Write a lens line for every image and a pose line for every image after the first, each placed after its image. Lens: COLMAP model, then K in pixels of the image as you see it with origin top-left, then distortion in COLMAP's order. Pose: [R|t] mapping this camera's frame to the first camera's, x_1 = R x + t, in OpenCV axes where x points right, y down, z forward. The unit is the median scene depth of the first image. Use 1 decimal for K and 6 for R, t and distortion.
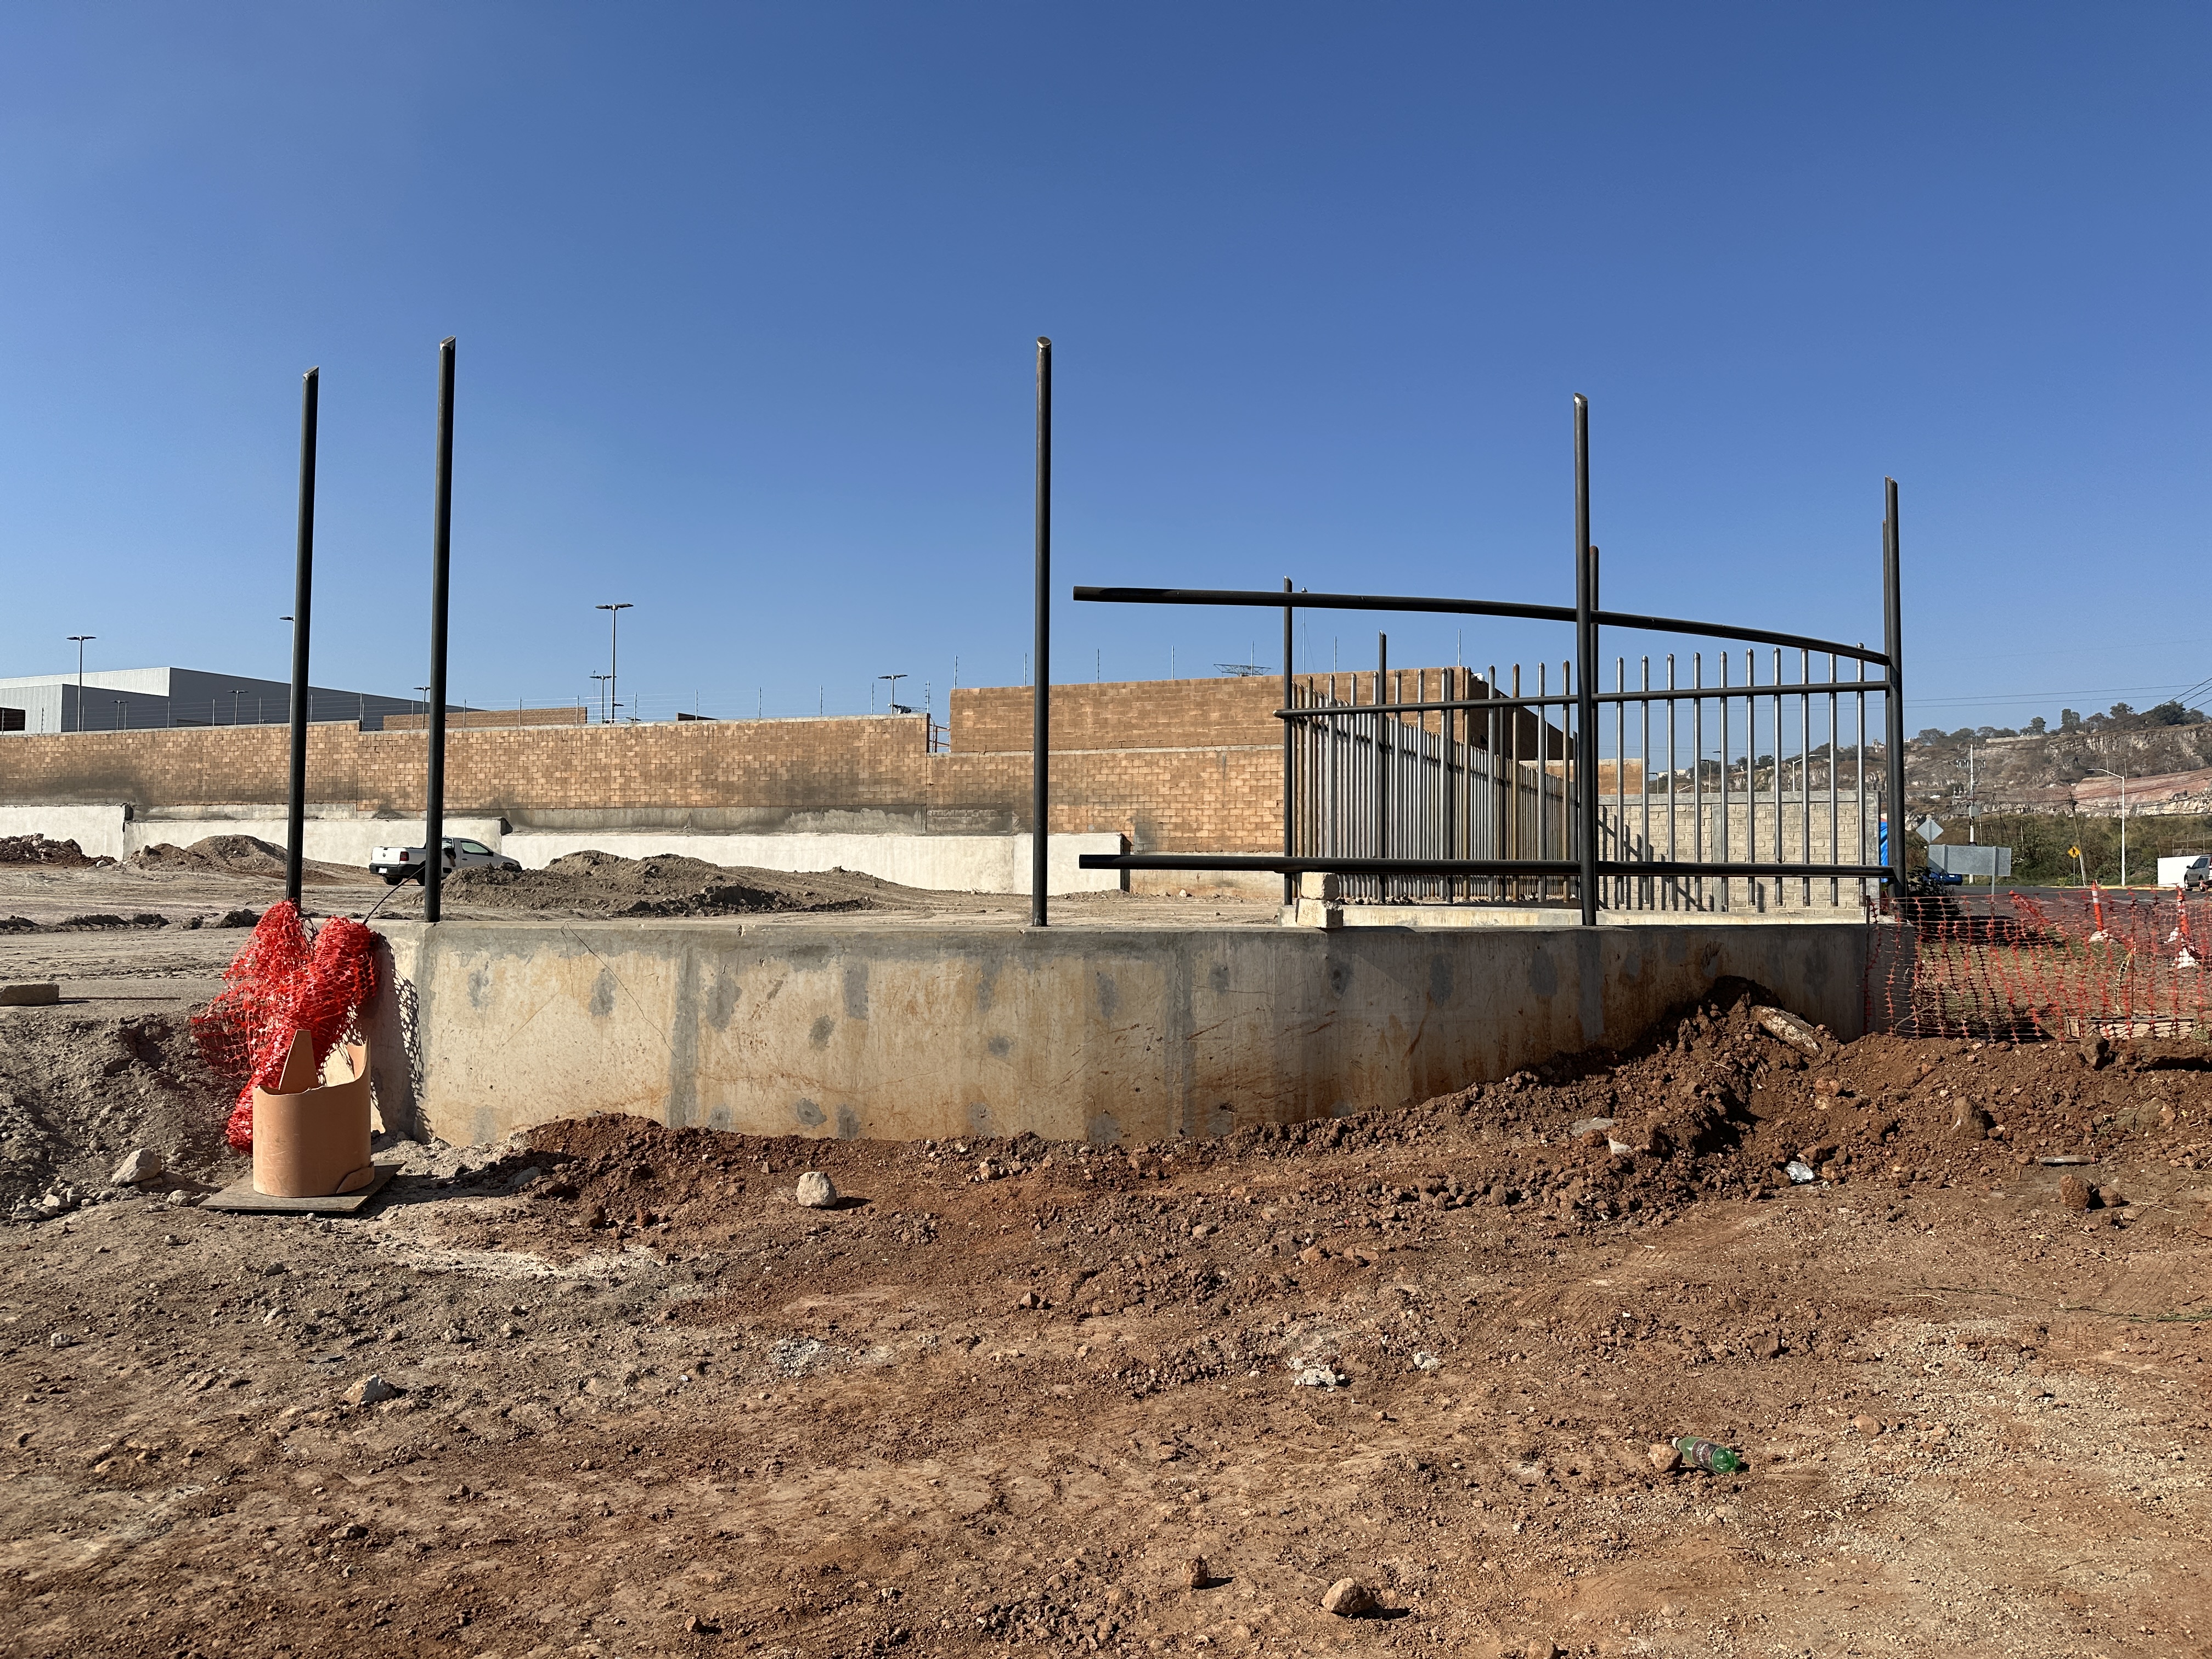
lens RADIAL K [[1514.8, 0, 1079.6], [0, 1514.8, 817.0], [0, 0, 1]] dist [0.125335, -0.153870]
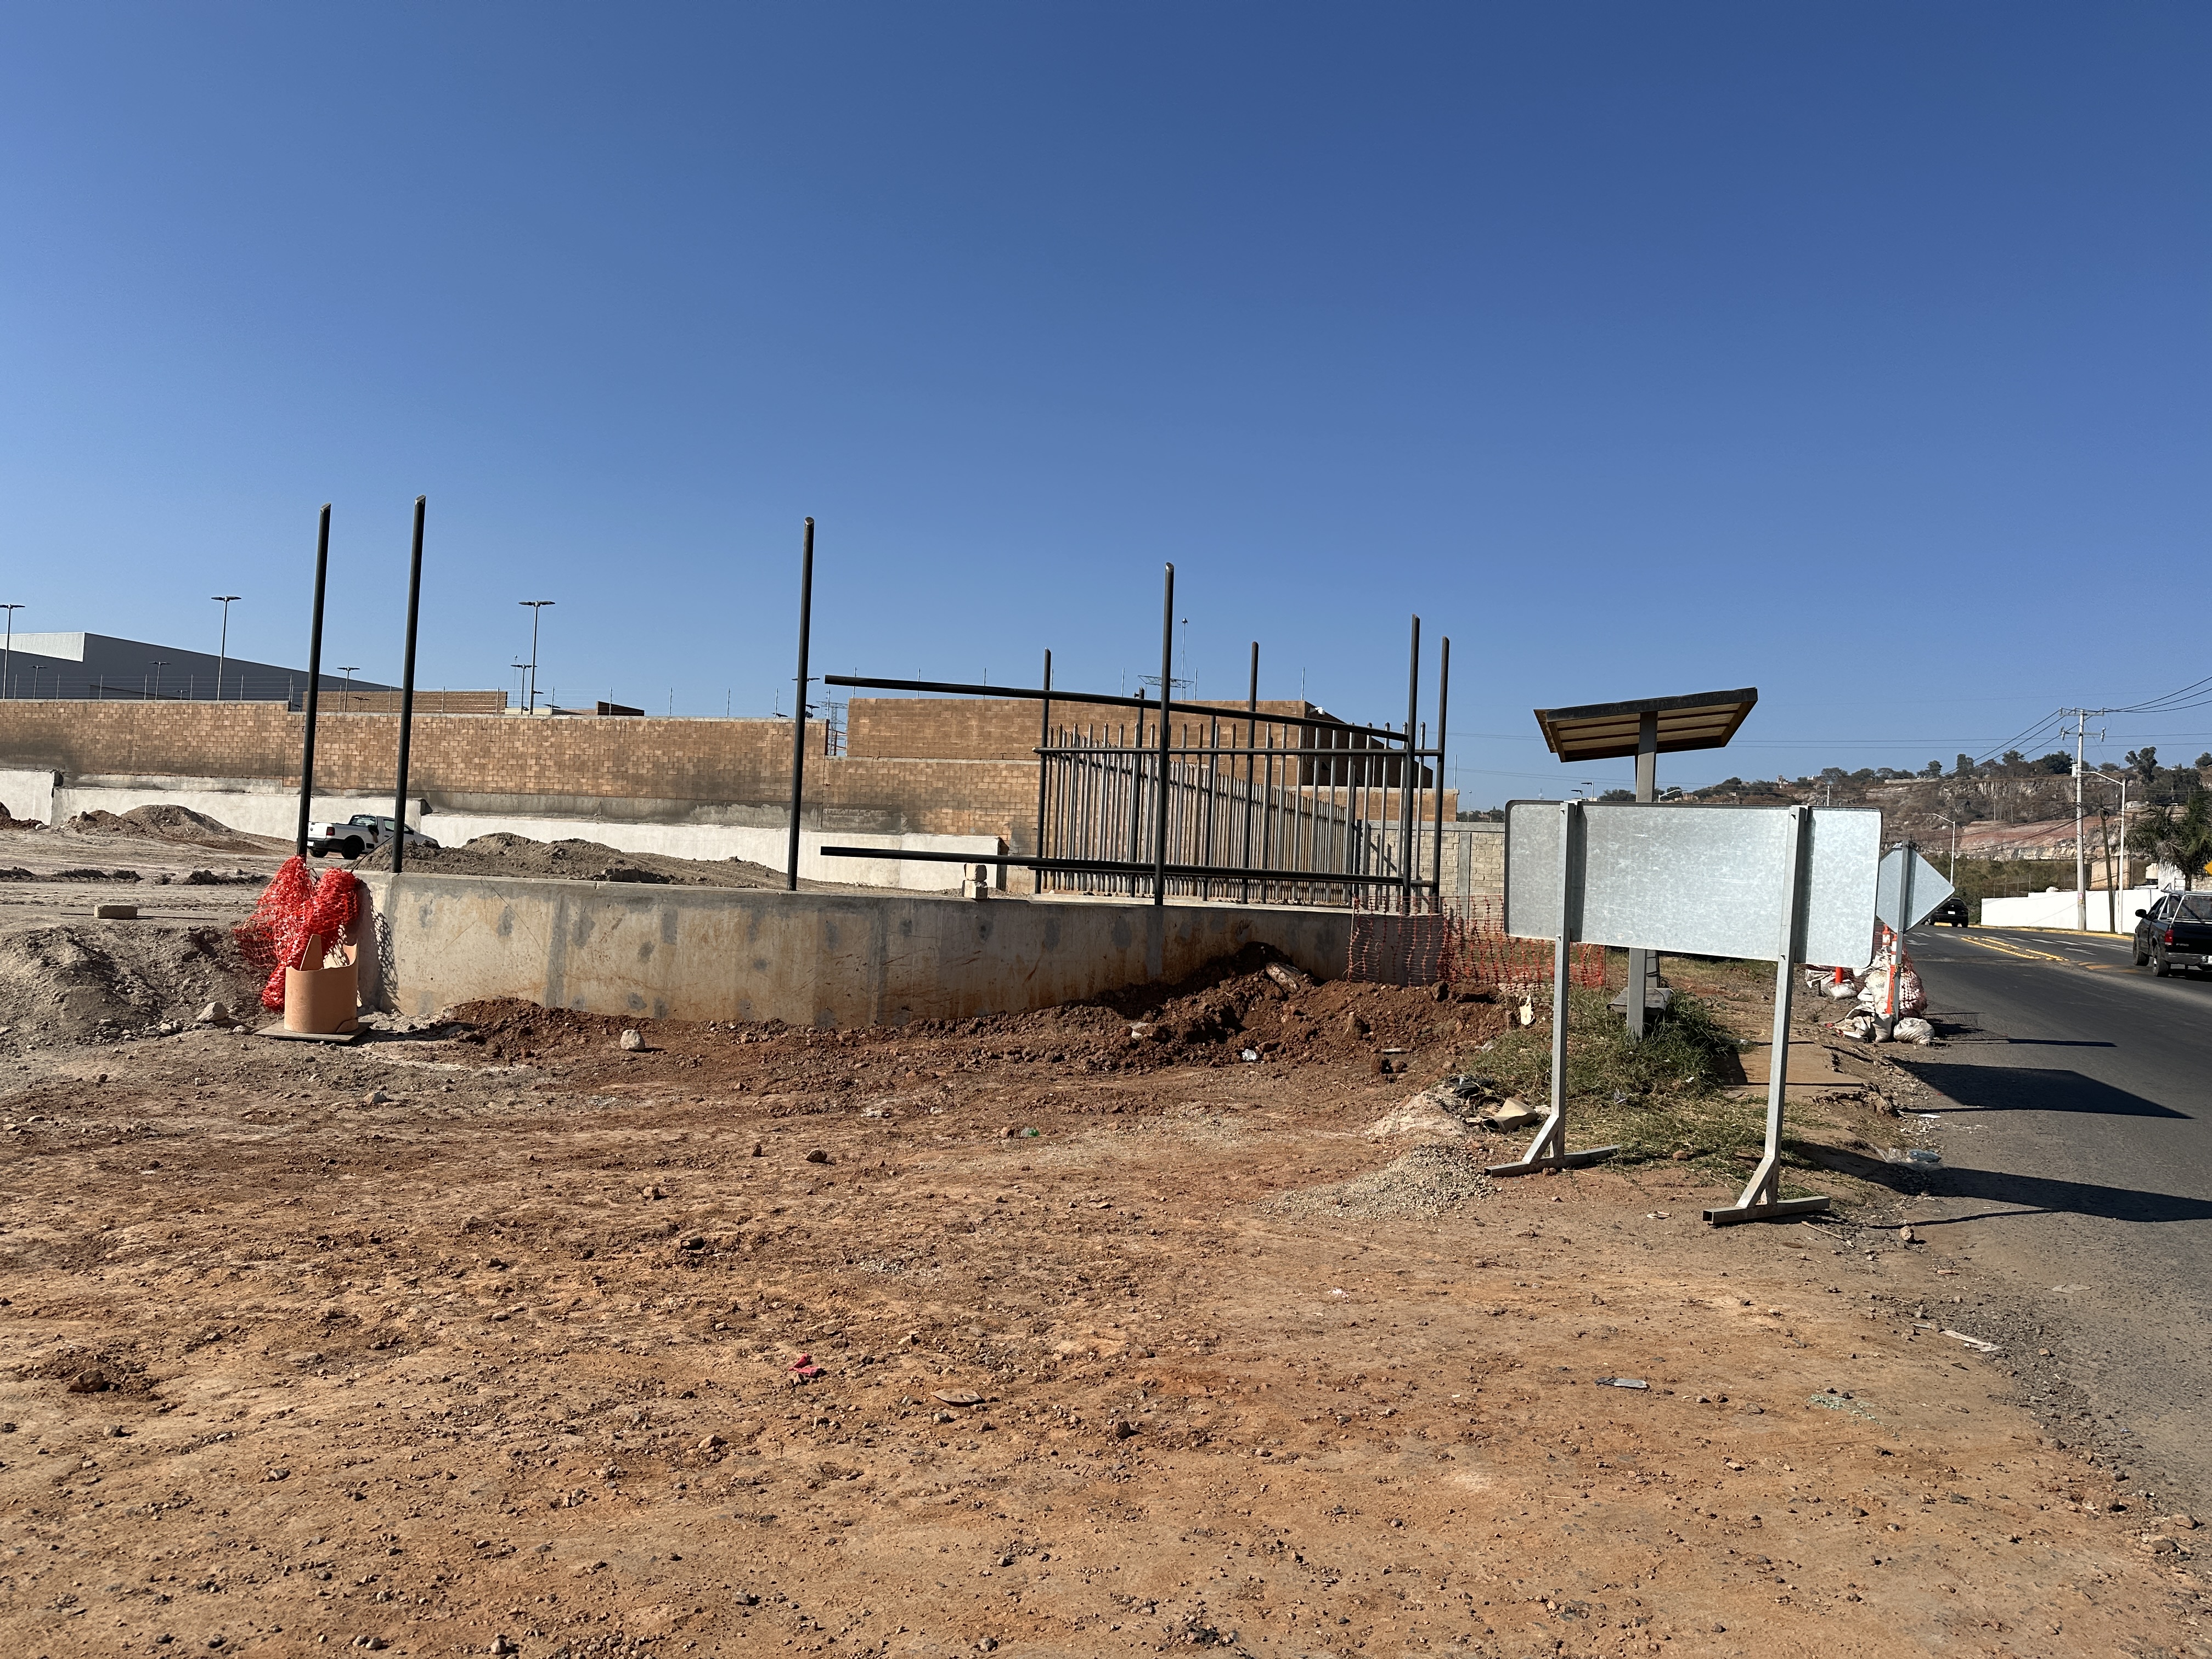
lens RADIAL K [[1512.1, 0, 1097.4], [0, 1512.1, 822.6], [0, 0, 1]] dist [0.096485, -0.136317]
pose [[0.997396, 0.040572, 0.059626, 0.186393], [-0.040616, 0.999175, -0.000482, -0.010473], [-0.059596, -0.001941, 0.998221, -0.571154]]
